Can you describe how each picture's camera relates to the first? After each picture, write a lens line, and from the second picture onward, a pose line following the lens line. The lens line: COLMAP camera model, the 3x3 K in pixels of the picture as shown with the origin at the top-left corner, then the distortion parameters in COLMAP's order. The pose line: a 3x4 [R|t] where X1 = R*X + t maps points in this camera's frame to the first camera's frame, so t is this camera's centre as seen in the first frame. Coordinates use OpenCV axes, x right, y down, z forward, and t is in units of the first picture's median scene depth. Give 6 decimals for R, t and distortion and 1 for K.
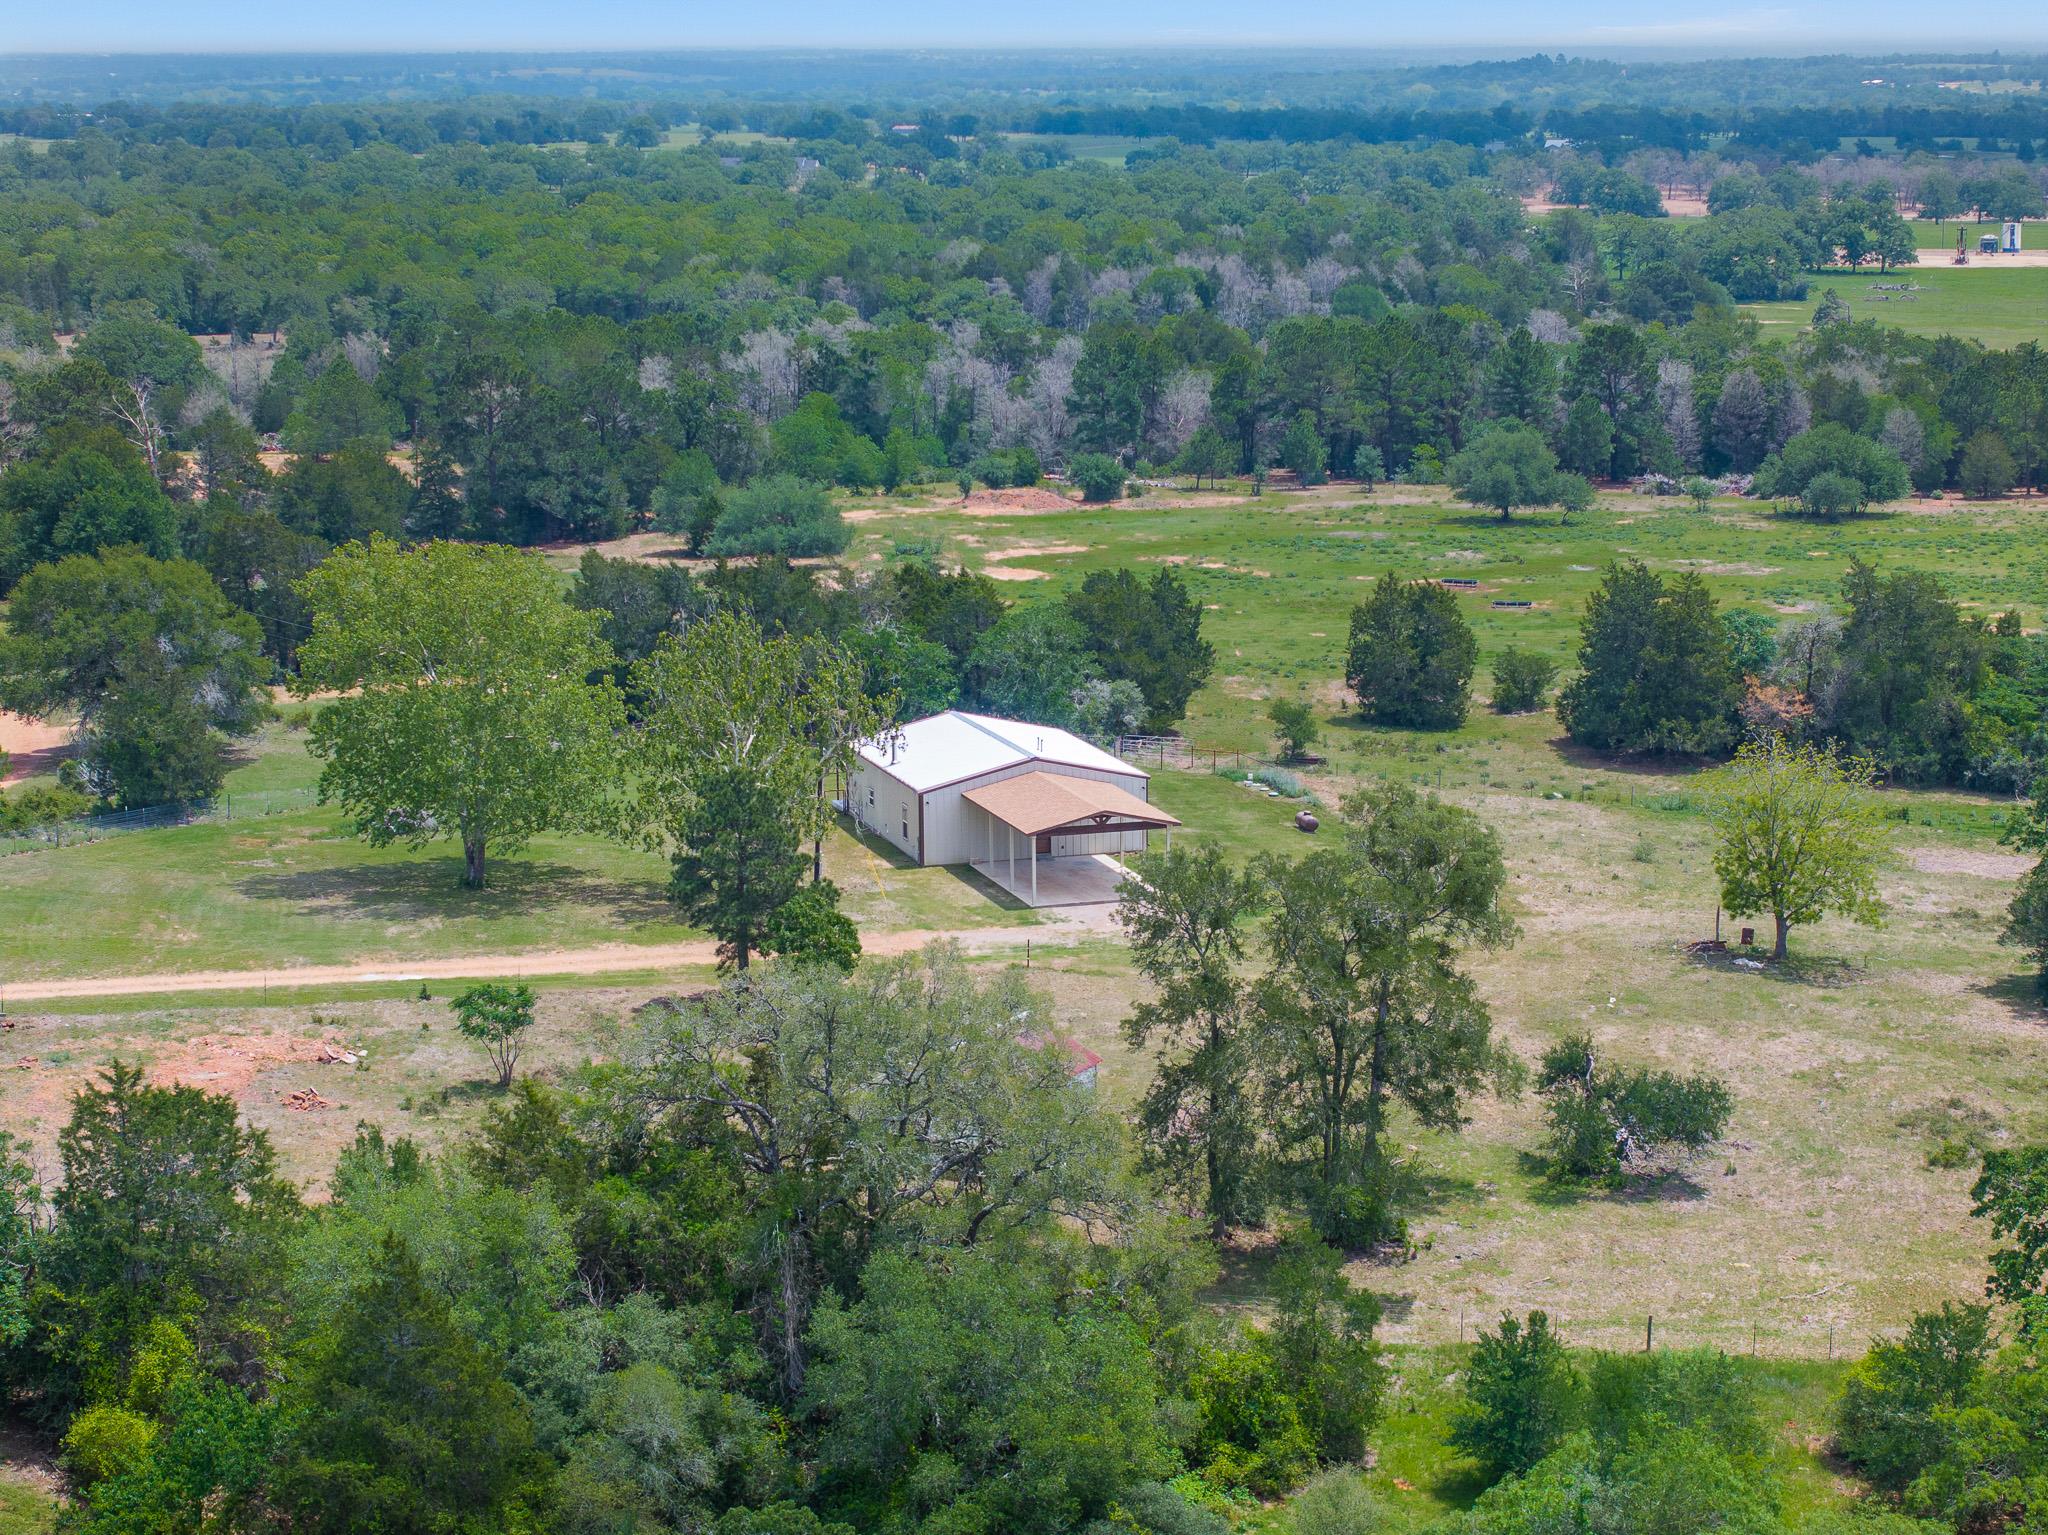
lens RADIAL K [[4149.5, 0, 1025.4], [0, 4149.5, 771.1], [0, 0, 1]] dist [-0.083169, 0.000000]
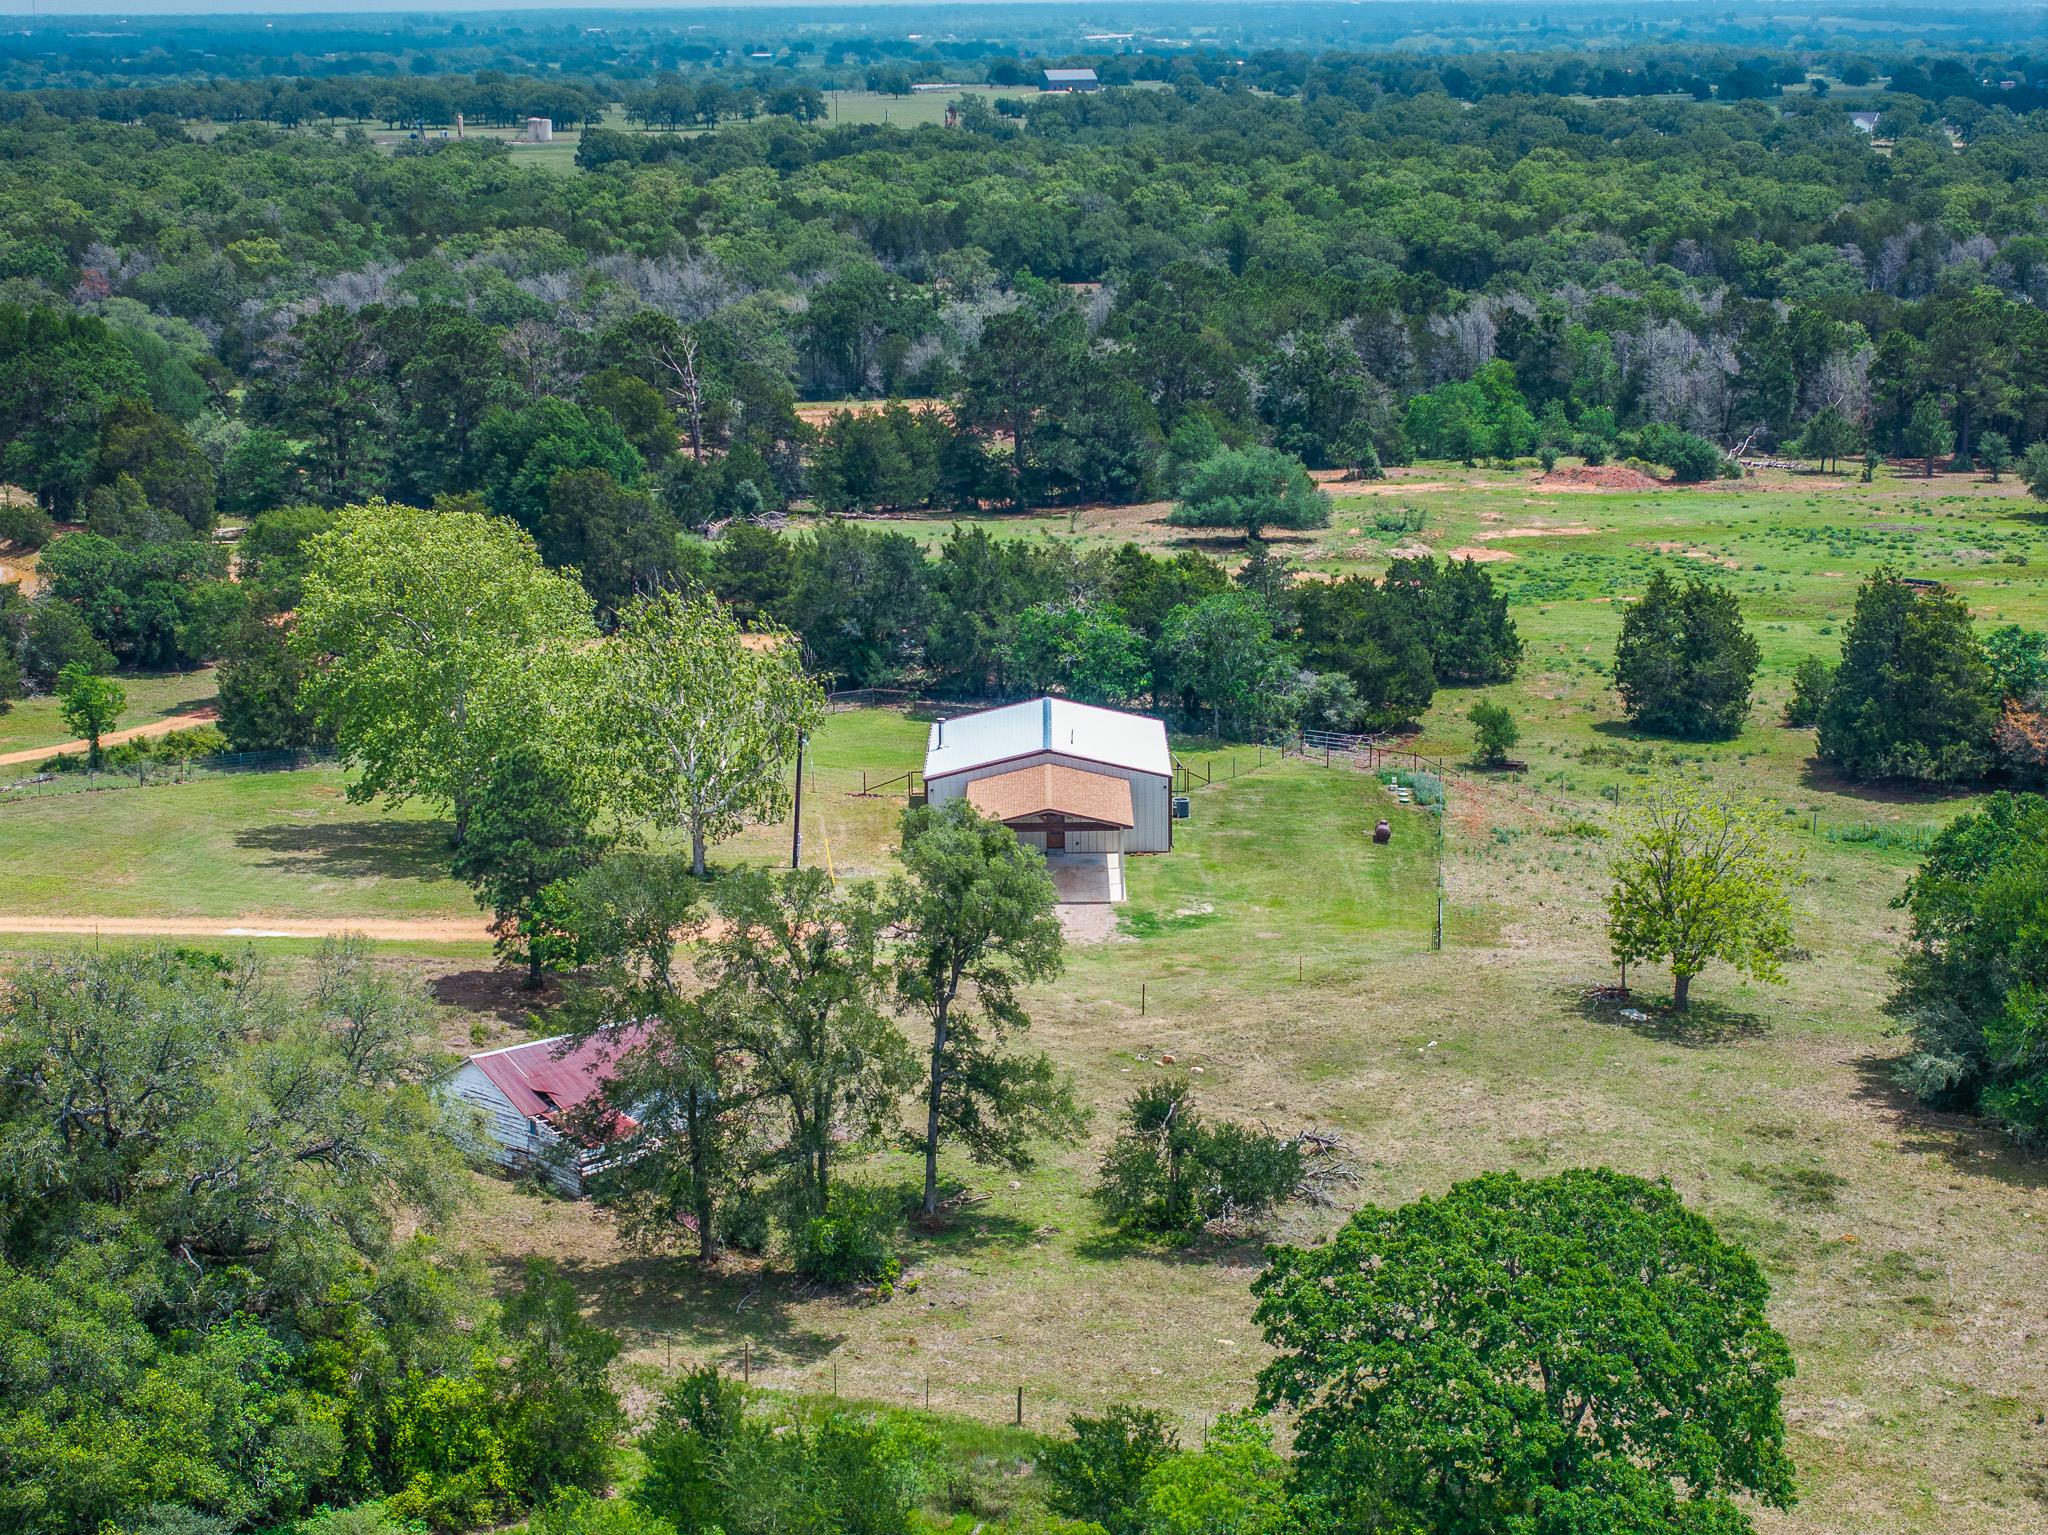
lens RADIAL K [[4149.5, 0, 1024.4], [0, 4149.5, 763.3], [0, 0, 1]] dist [-0.083169, 0.000000]
pose [[0.953260, 0.053373, -0.297402, 0.241472], [-0.050213, 0.998572, 0.018260, -0.014800], [0.297951, -0.002473, 0.954578, 0.061688]]
